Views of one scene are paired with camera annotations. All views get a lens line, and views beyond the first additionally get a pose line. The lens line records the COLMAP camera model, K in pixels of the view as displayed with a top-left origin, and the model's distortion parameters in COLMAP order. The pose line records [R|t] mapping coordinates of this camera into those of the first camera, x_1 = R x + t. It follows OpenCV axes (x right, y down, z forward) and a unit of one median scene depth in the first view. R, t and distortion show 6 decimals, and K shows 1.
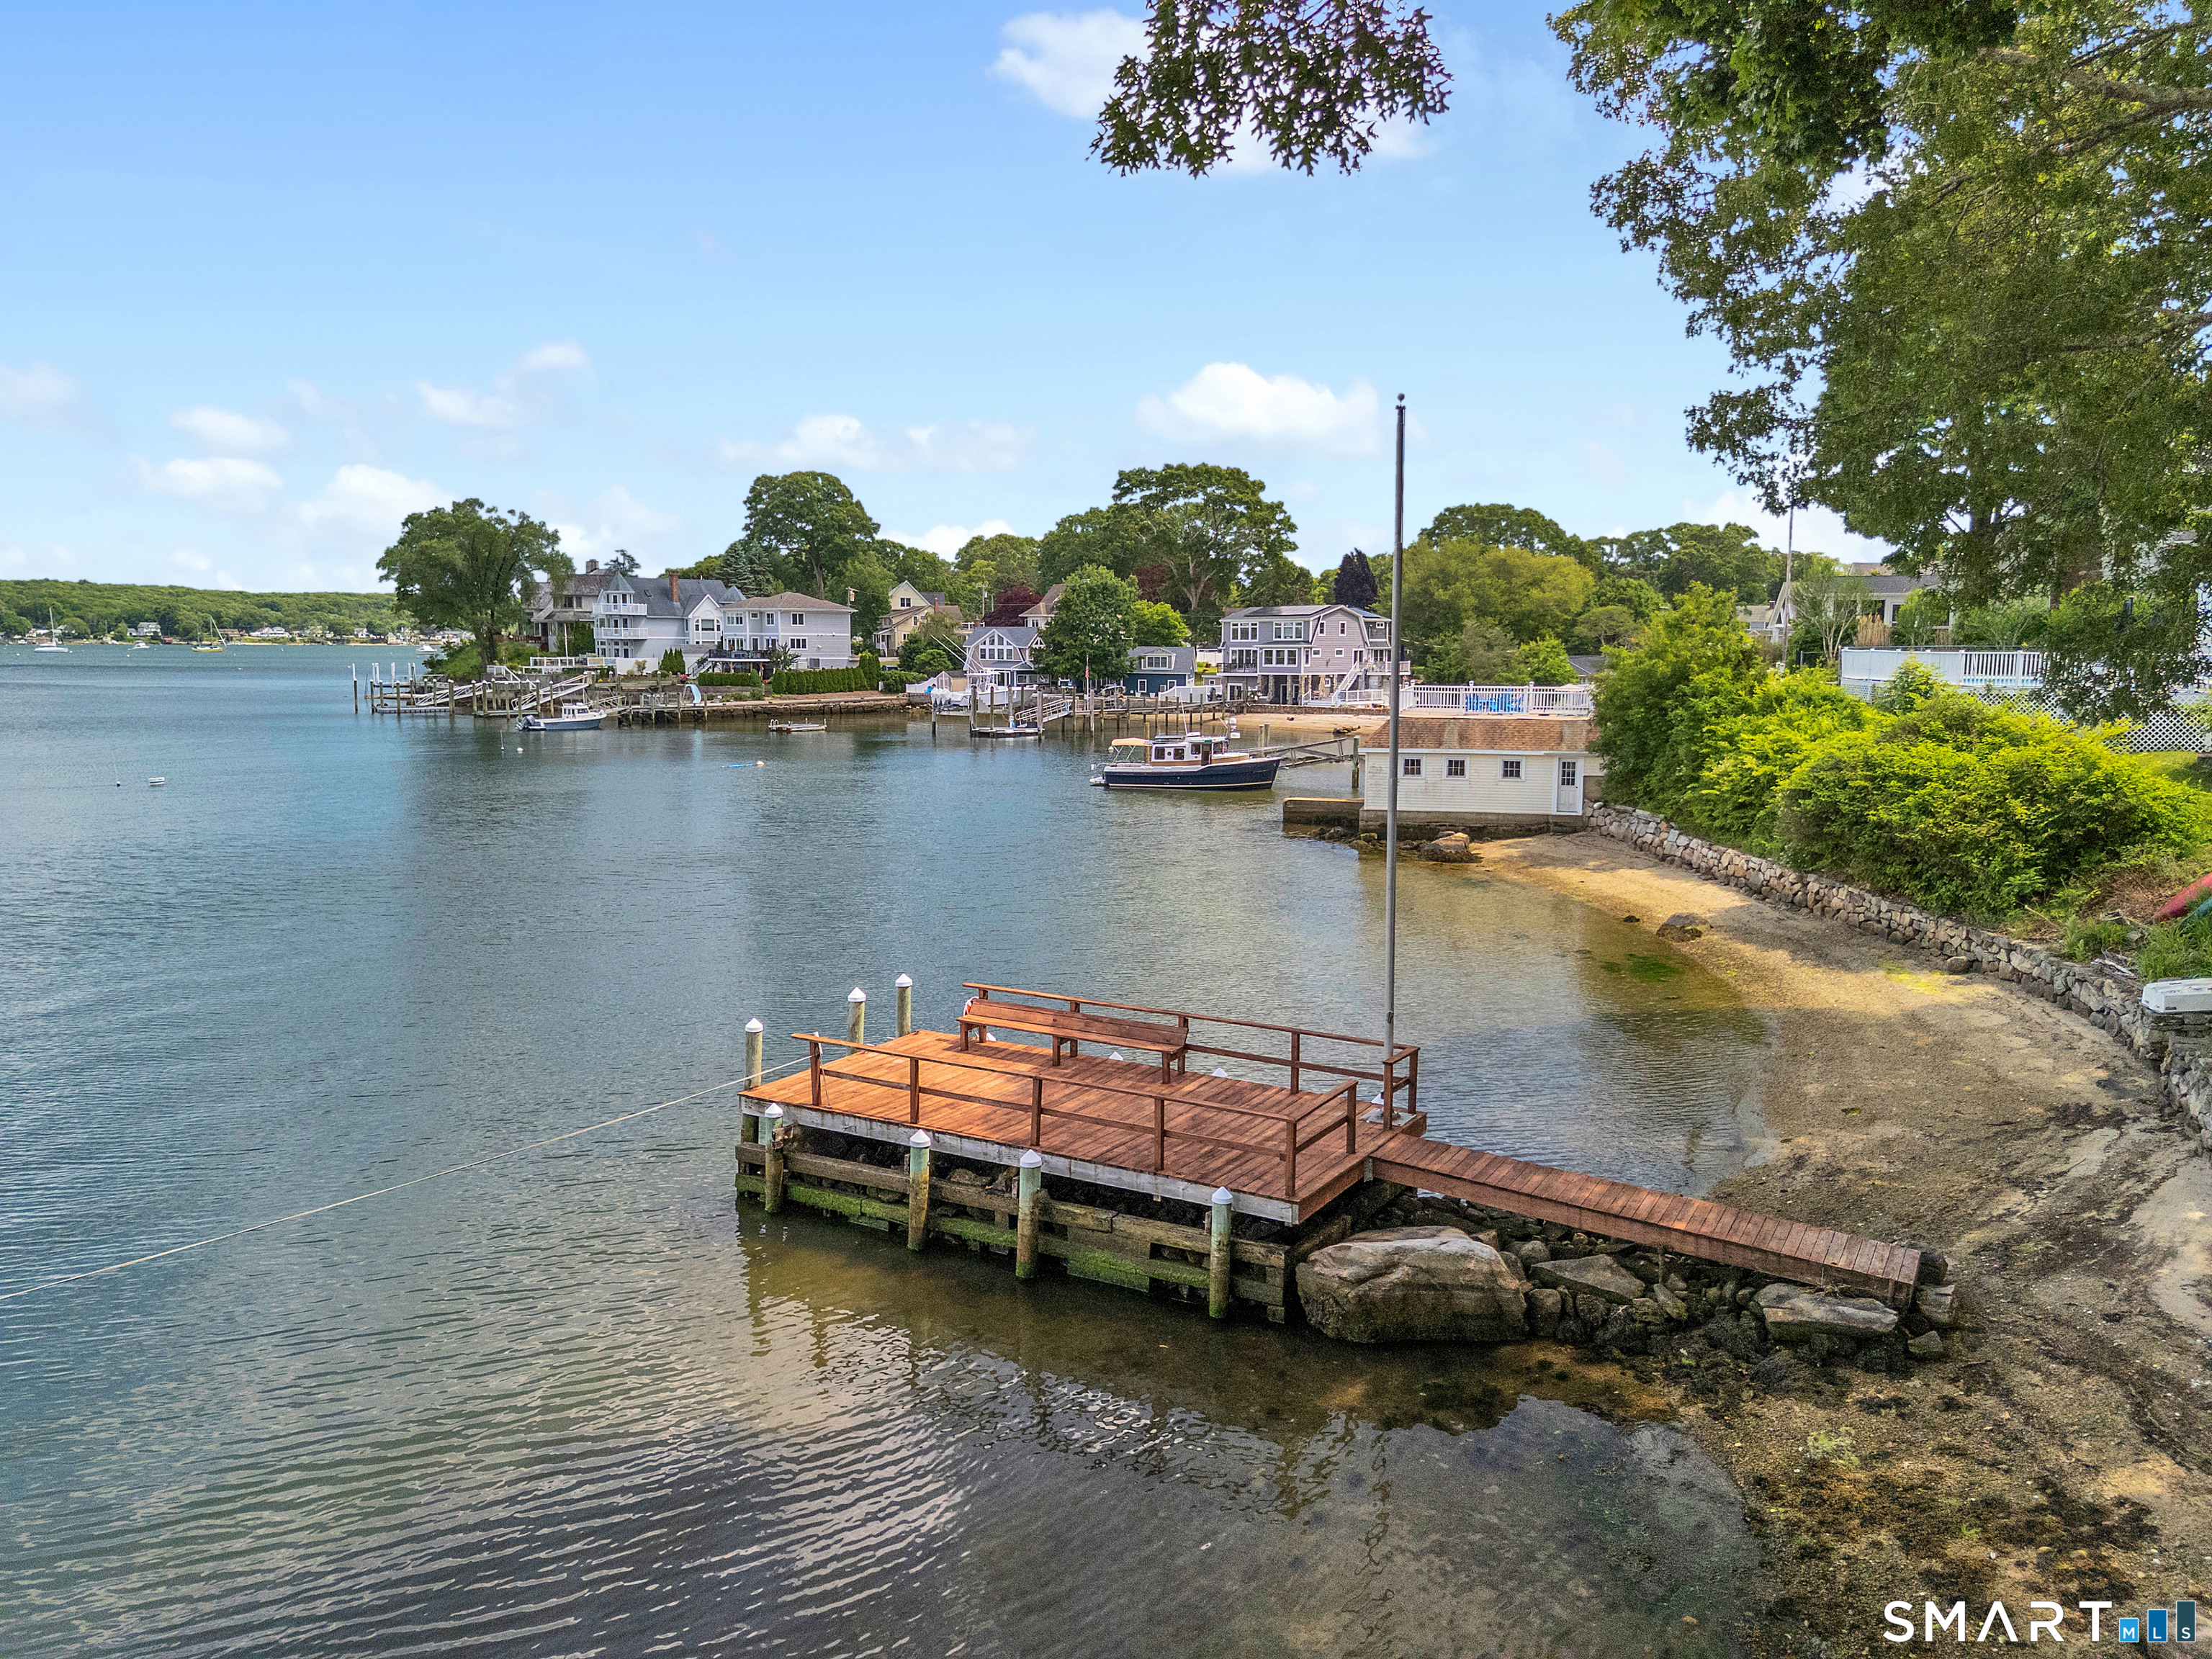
lens RADIAL K [[1583.6, 0, 1106.0], [0, 1583.6, 829.5], [0, 0, 1]] dist [0.099148, -0.146289]
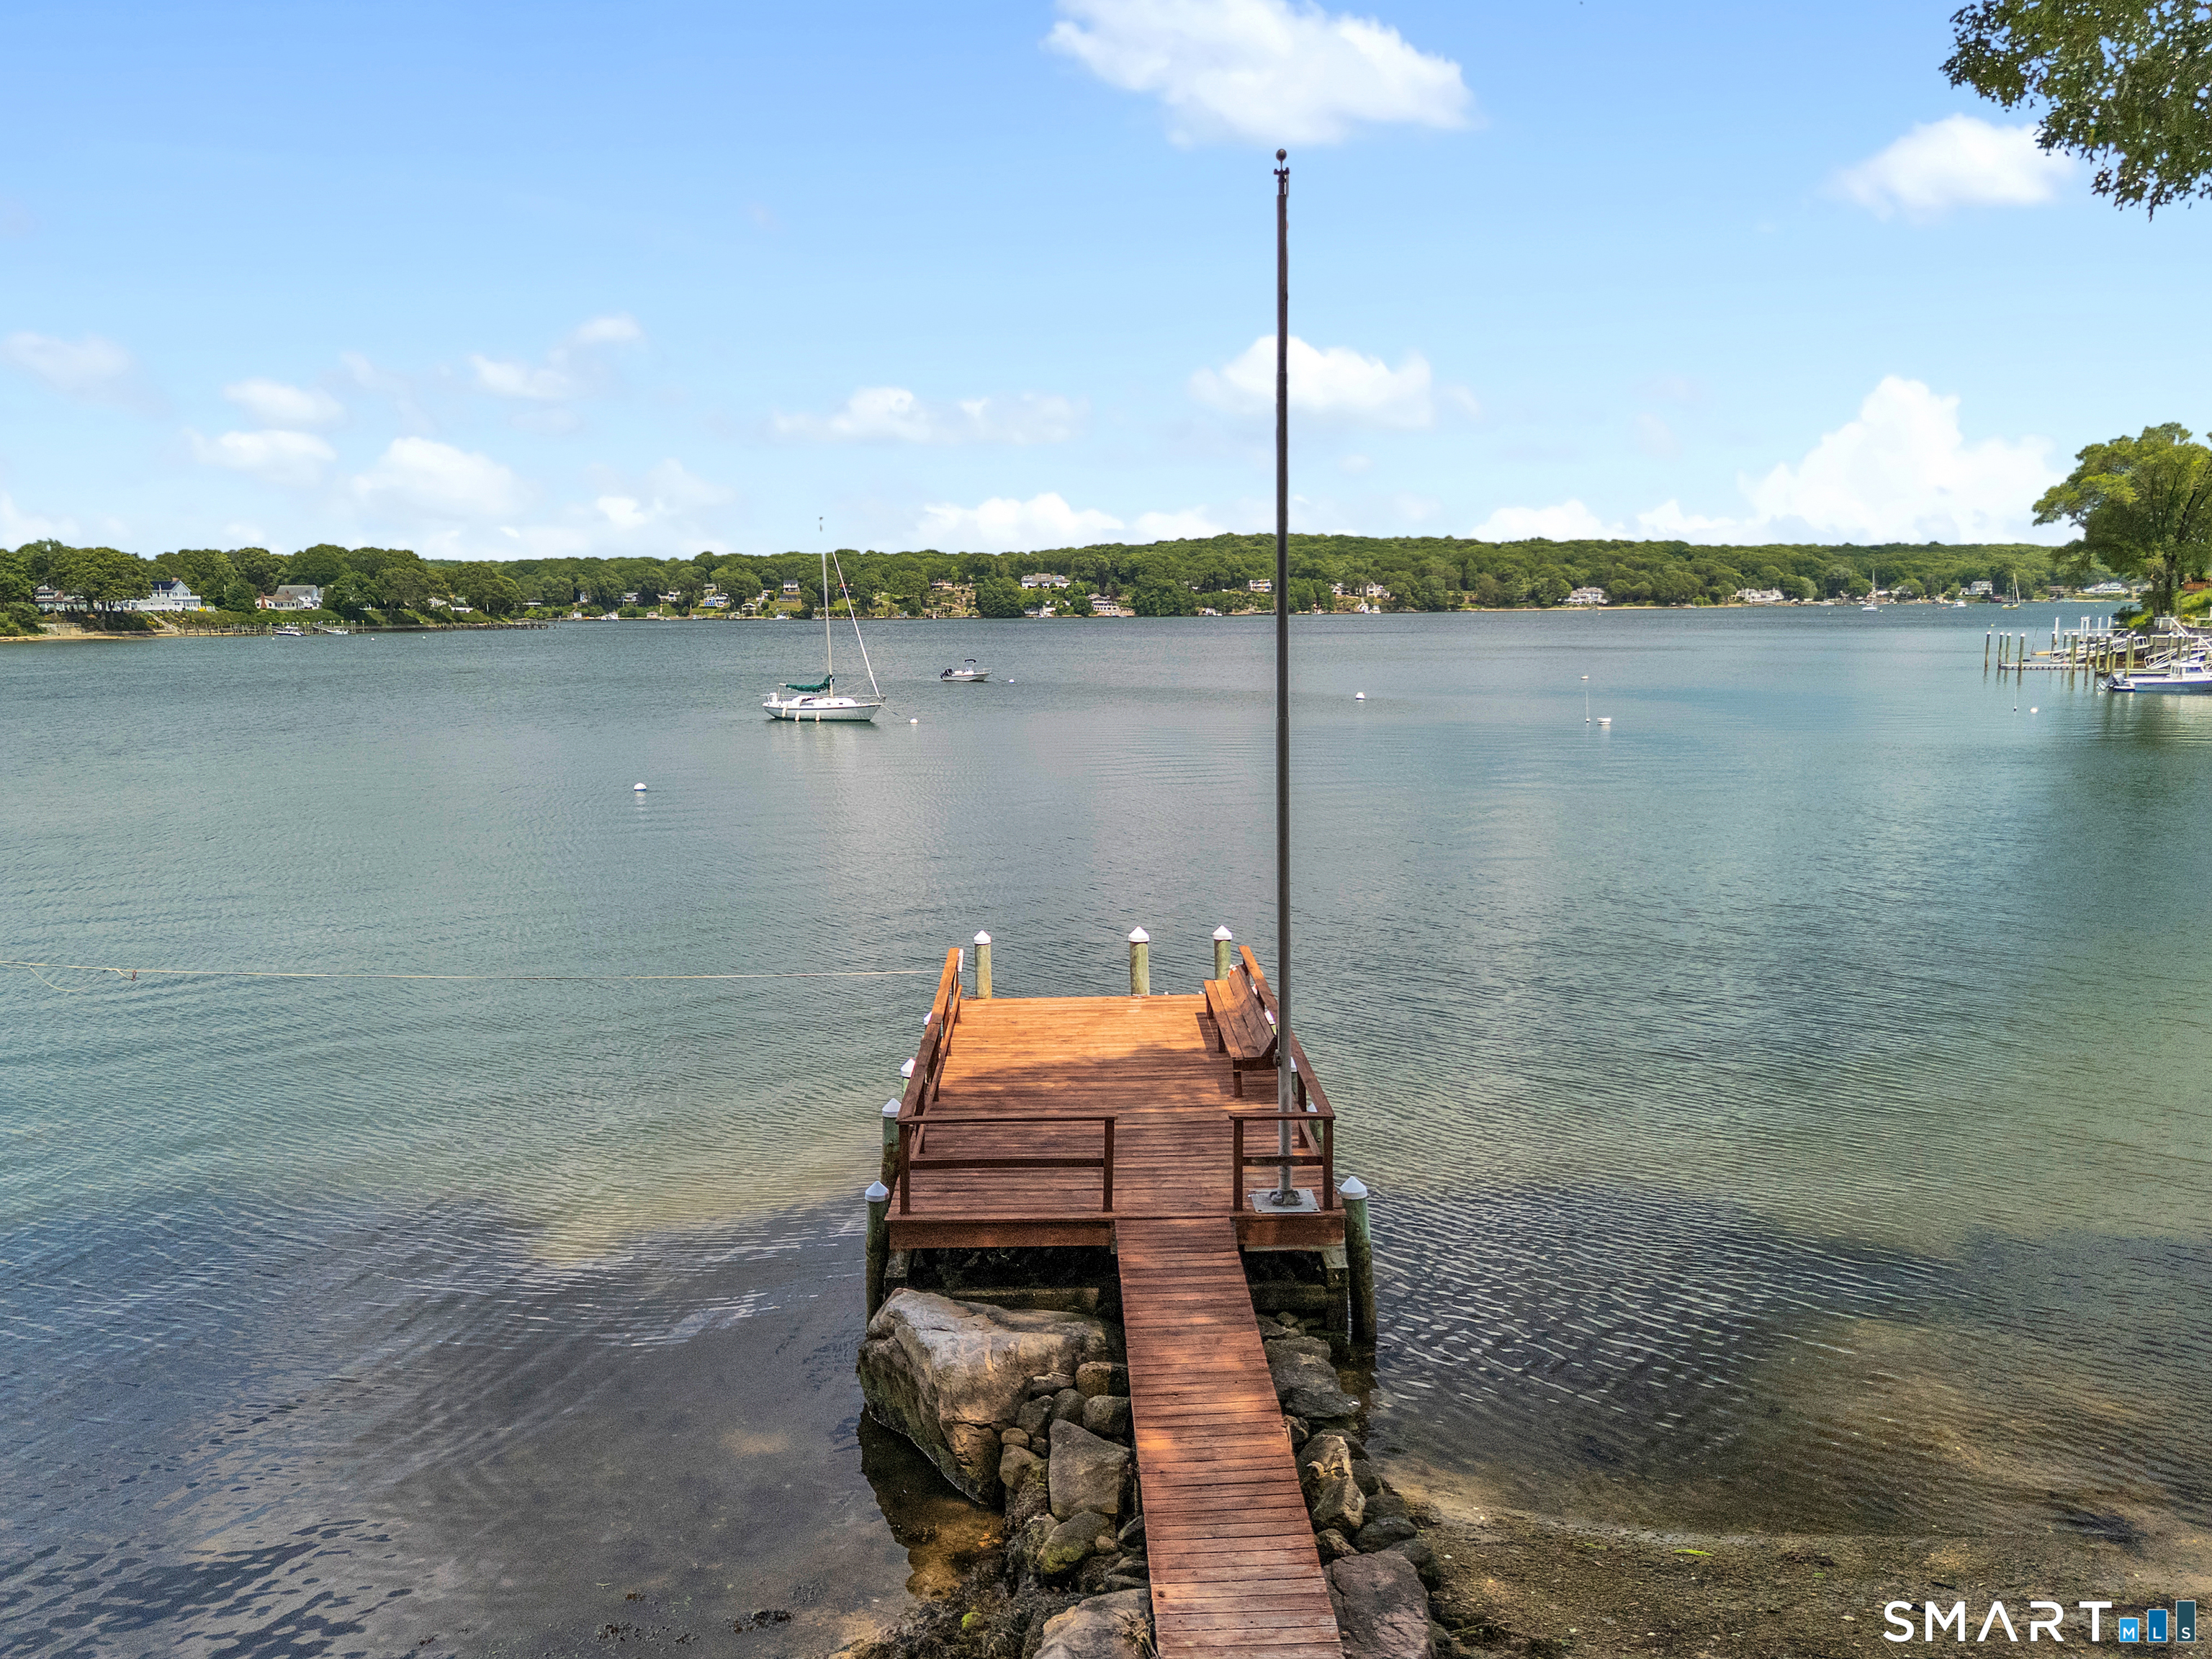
lens RADIAL K [[1650.6, 0, 1106.0], [0, 1650.6, 829.5], [0, 0, 1]] dist [0.008846, 0.003188]
pose [[0.506182, 0.103124, -0.856239, 0.096427], [-0.085363, 0.993941, 0.069245, -0.003205], [0.858191, 0.038041, 0.511918, 0.071718]]
